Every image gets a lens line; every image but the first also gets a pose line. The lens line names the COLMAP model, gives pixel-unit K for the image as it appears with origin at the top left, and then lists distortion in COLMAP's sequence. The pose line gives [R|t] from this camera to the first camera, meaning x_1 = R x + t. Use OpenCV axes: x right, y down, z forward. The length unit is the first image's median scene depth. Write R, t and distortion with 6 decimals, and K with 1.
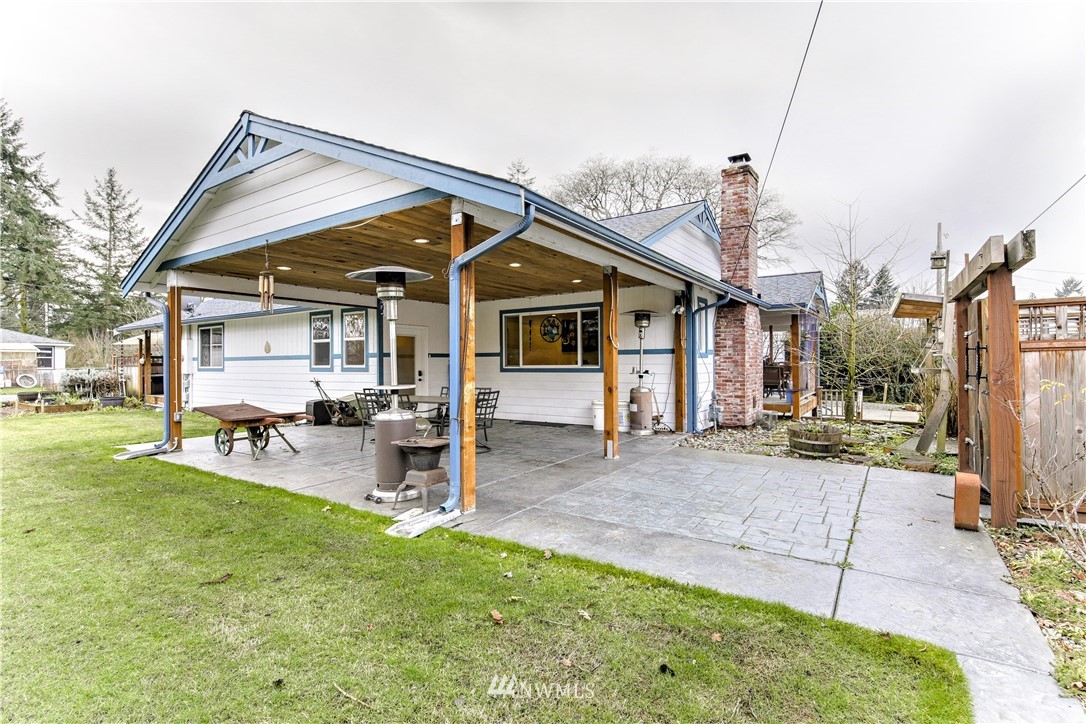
lens RADIAL K [[520.3, 0, 538.0], [0, 520.3, 360.2], [0, 0, 1]] dist [-0.005644, -0.000873]
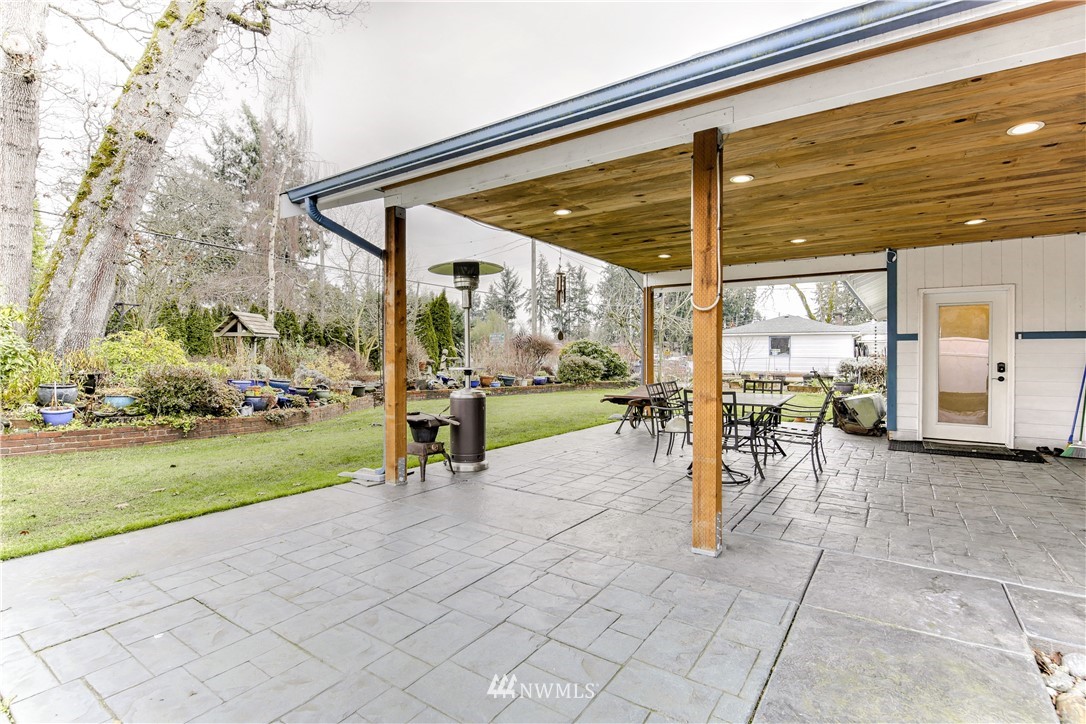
lens RADIAL K [[520.3, 0, 535.4], [0, 520.3, 362.1], [0, 0, 1]] dist [-0.005644, -0.000873]
pose [[-0.023612, 0.018495, -0.999550, 0.383986], [0.003173, 0.999825, 0.018425, 0.008027], [0.999716, -0.002736, -0.023667, 0.545606]]
